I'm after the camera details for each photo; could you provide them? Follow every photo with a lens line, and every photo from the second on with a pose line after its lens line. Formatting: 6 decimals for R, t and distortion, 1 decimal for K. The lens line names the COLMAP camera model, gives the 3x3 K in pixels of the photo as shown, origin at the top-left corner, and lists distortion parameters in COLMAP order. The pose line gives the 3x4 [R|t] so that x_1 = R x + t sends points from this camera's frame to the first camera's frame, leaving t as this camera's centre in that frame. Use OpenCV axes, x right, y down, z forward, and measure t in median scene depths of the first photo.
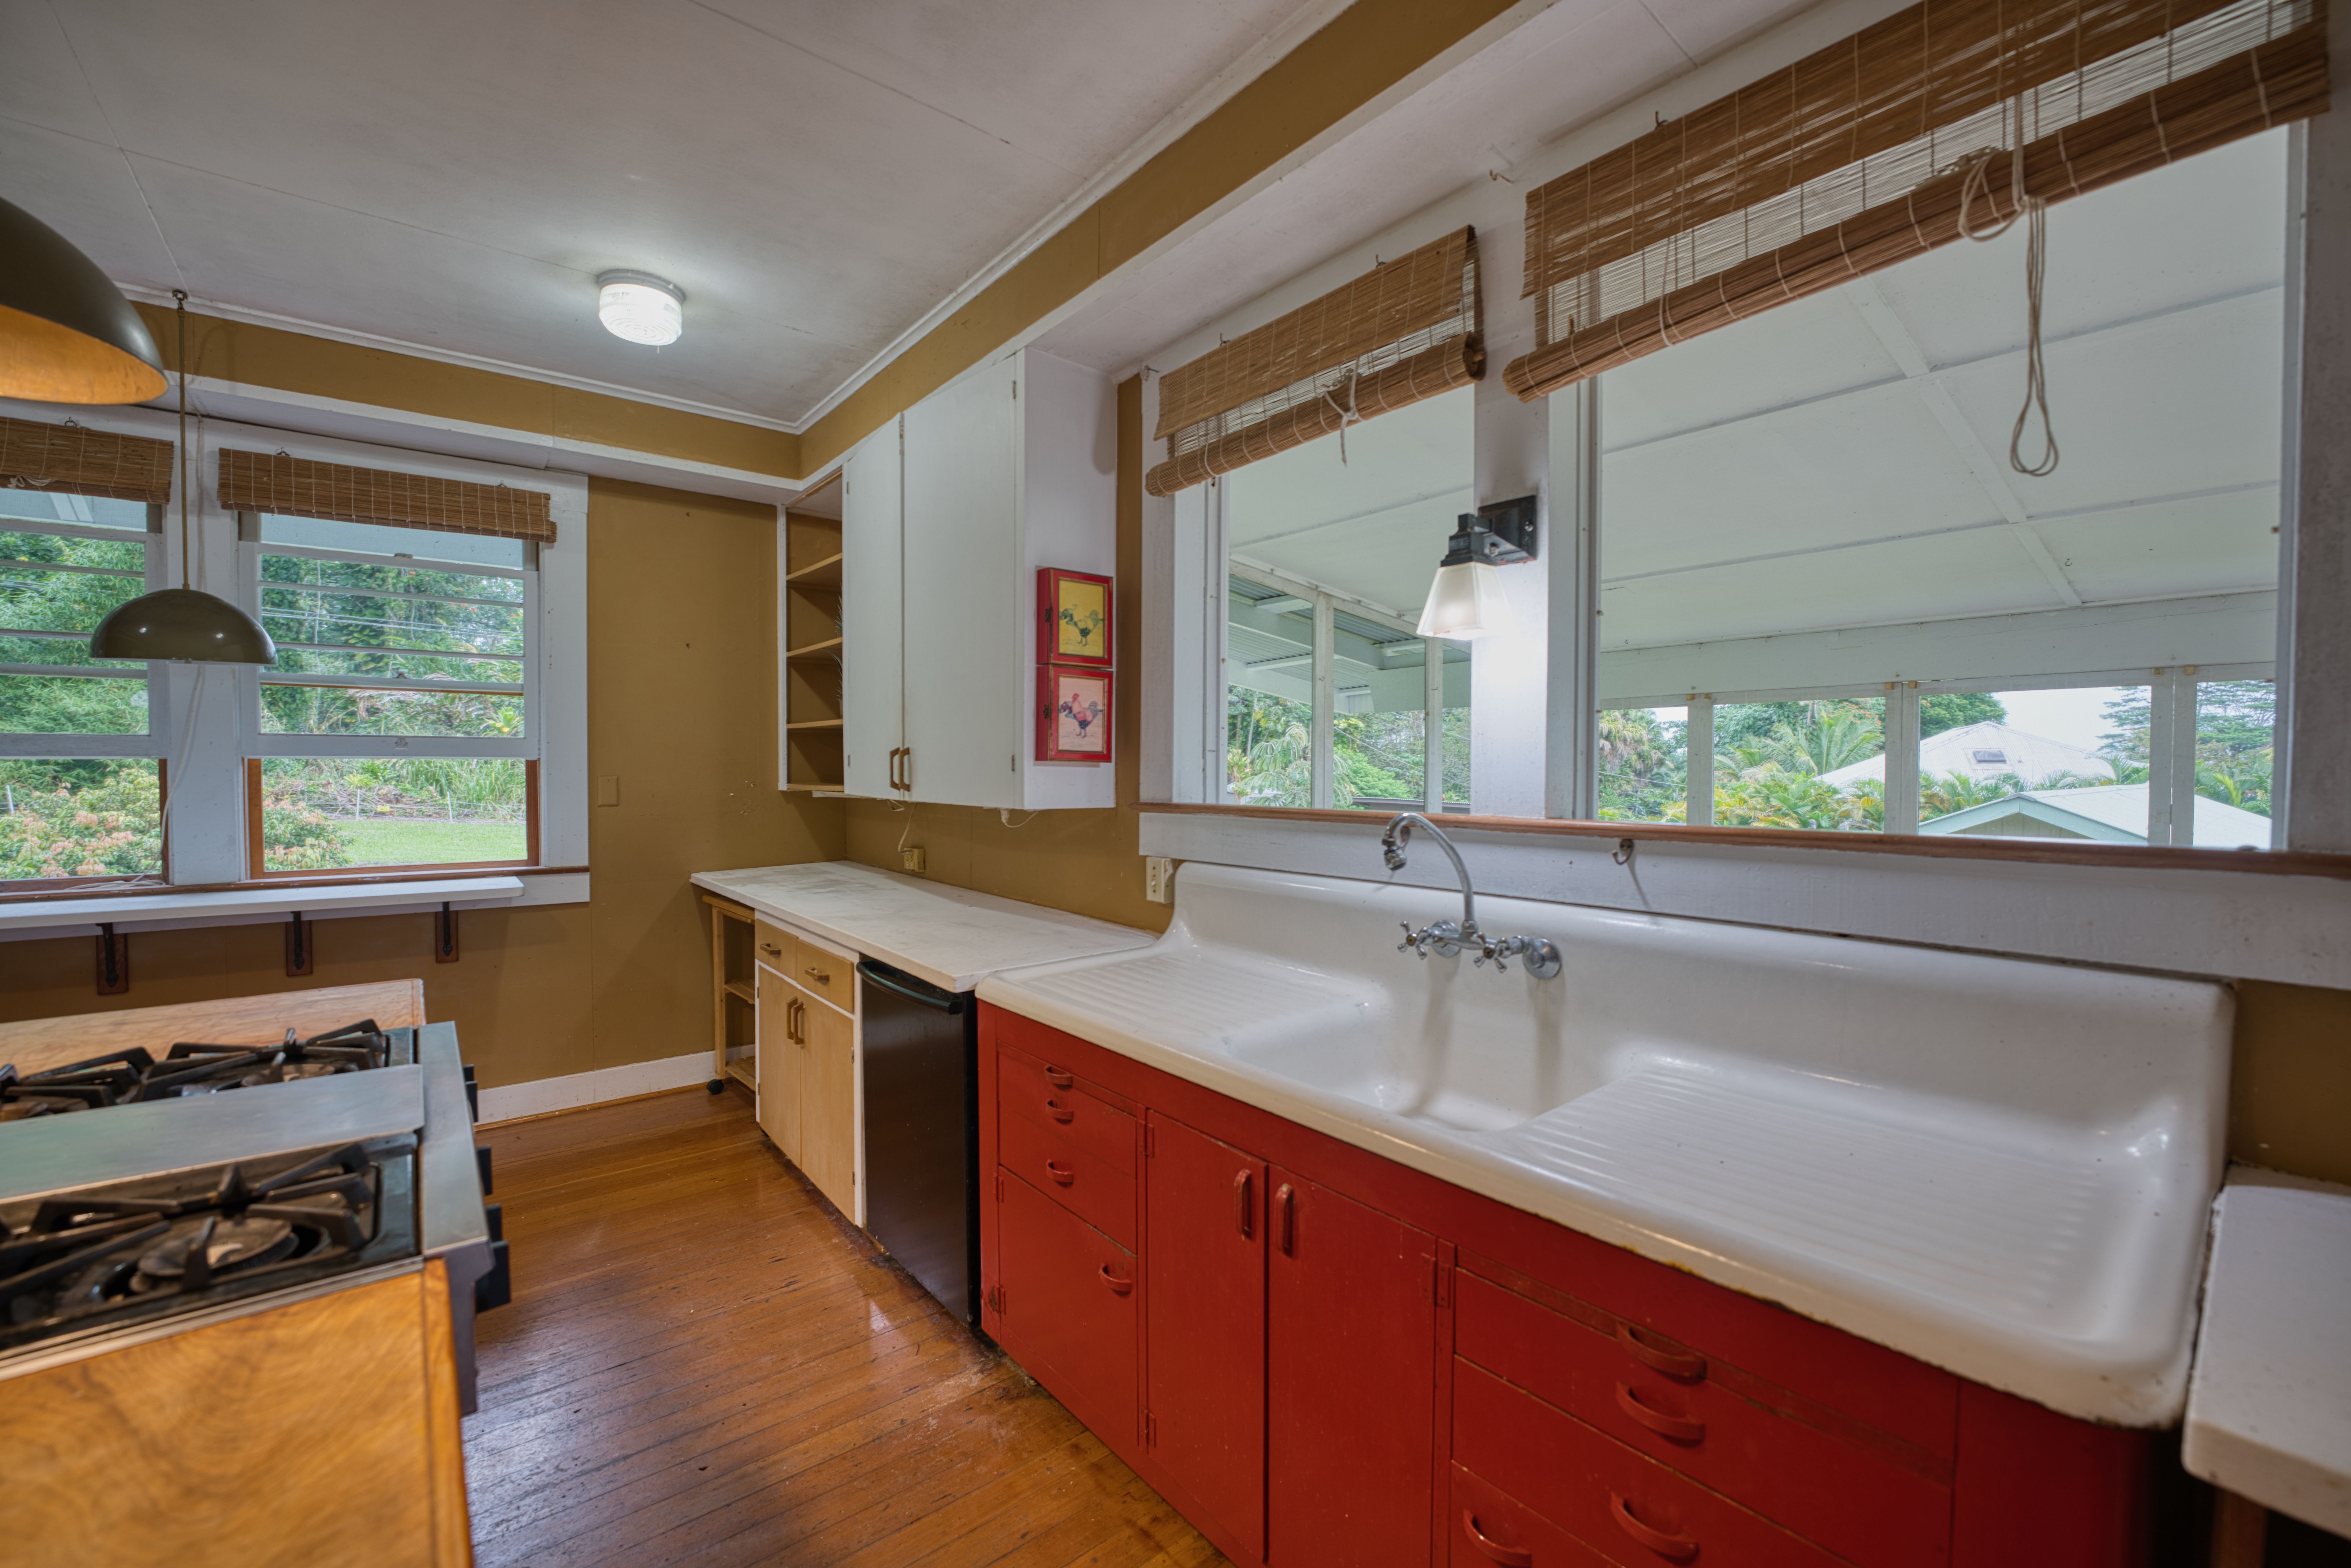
lens RADIAL K [[945.4, 0, 1166.8], [0, 945.4, 794.0], [0, 0, 1]] dist [-0.027486, 0.000435]
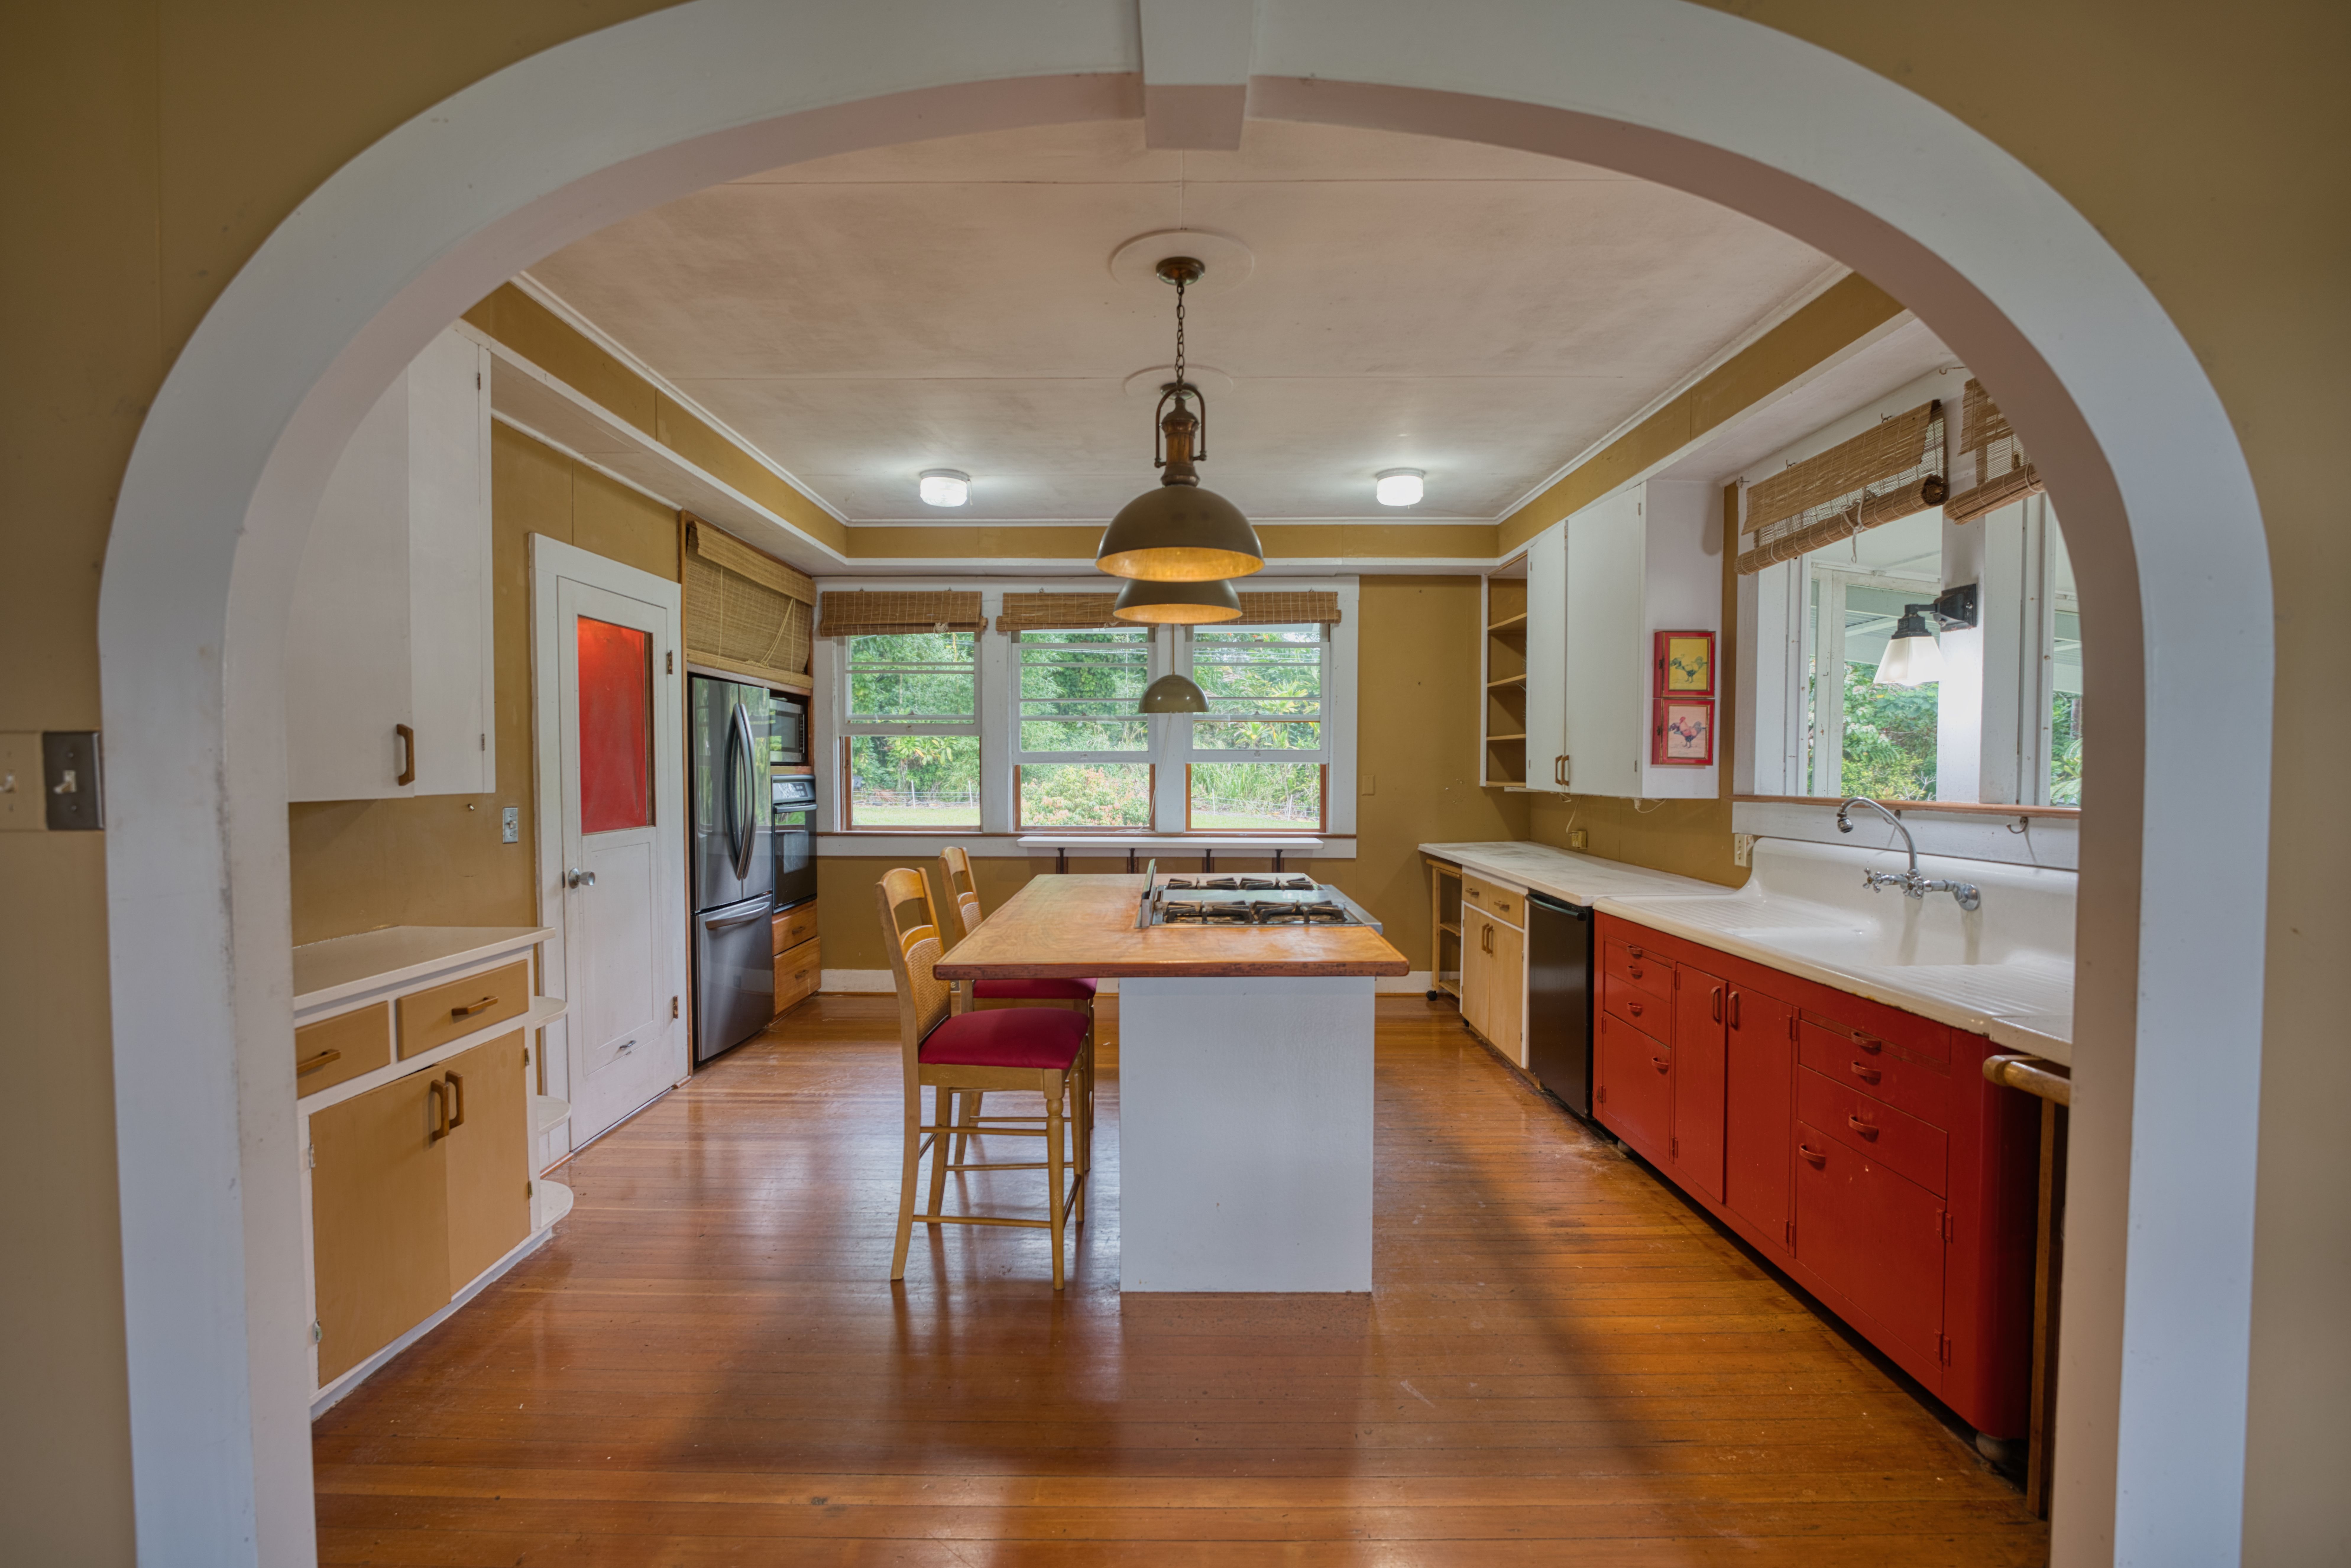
lens RADIAL K [[1021.7, 0, 1175.5], [0, 1021.7, 784.0], [0, 0, 1]] dist [-0.002110, -0.000122]
pose [[0.775621, 0.009244, -0.631131, 0.265291], [-0.018109, 0.999807, -0.007611, 0.018646], [0.630939, 0.017332, 0.775639, -0.629853]]
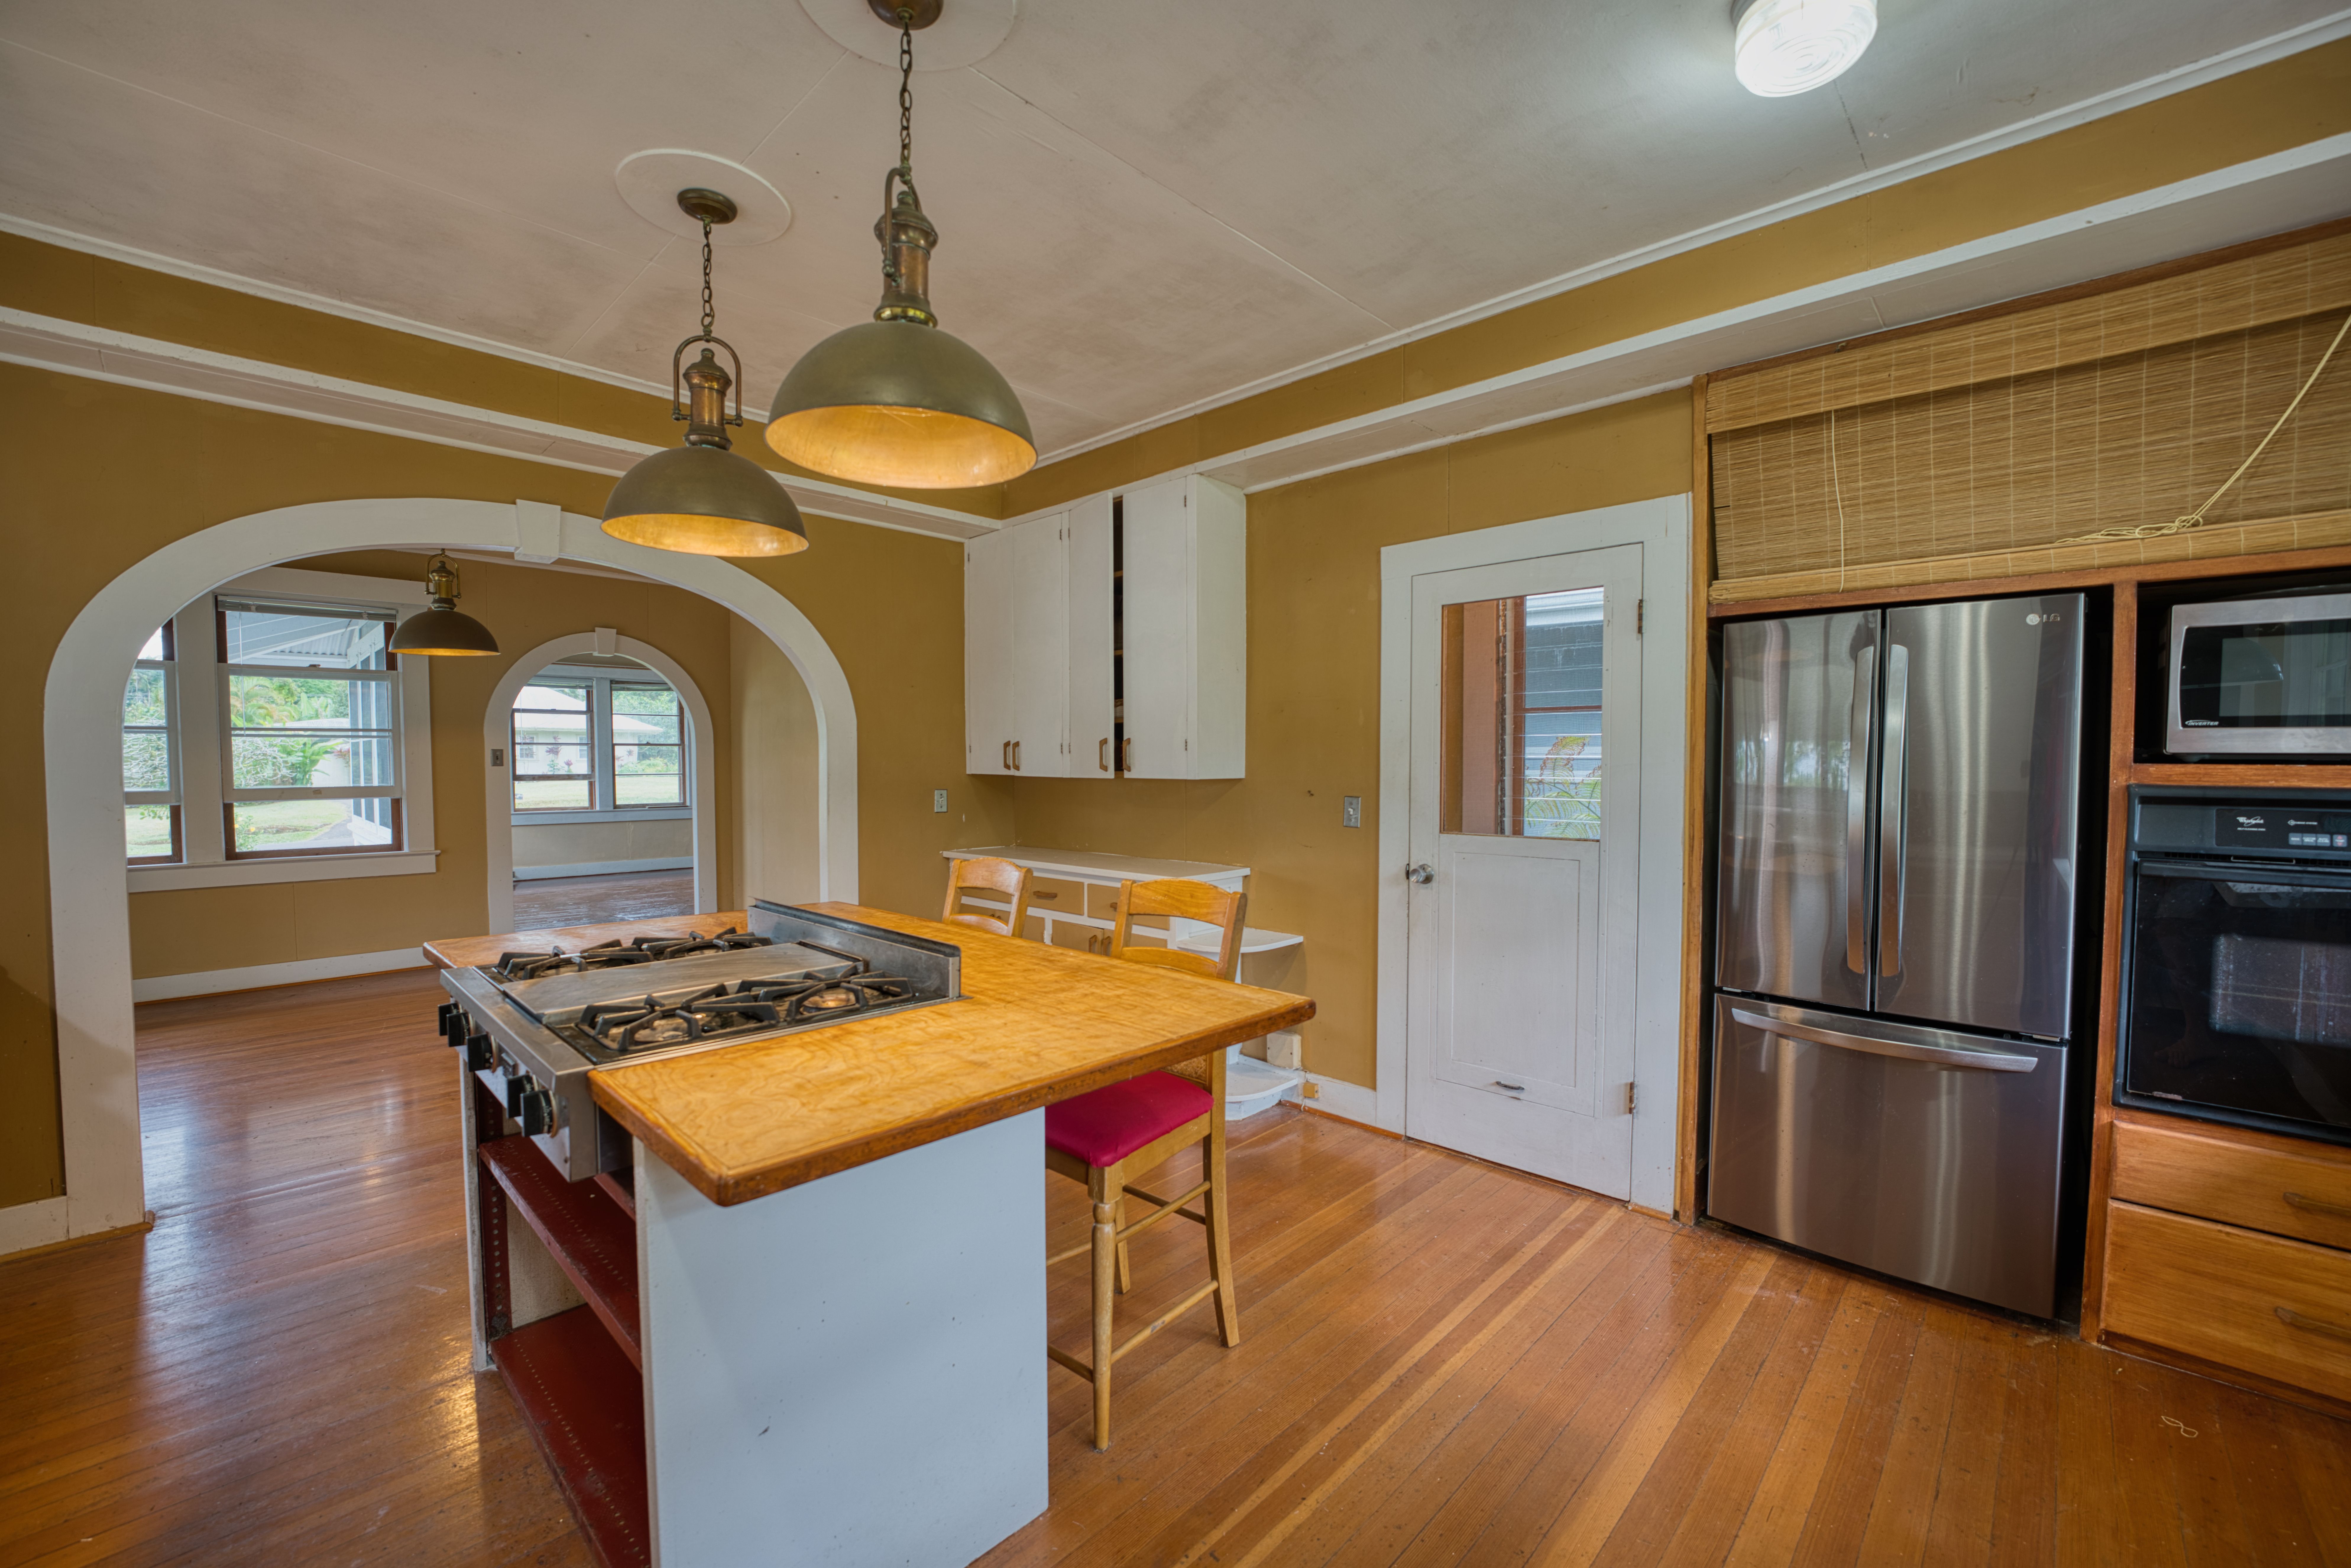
lens RADIAL K [[954.1, 0, 1183.3], [0, 954.1, 788.6], [0, 0, 1]] dist [-0.019273, -0.000152]
pose [[-0.991076, 0.002001, -0.133284, -0.689250], [-0.006589, 0.997930, 0.063974, -0.041448], [0.133136, 0.064281, -0.989011, 1.058849]]
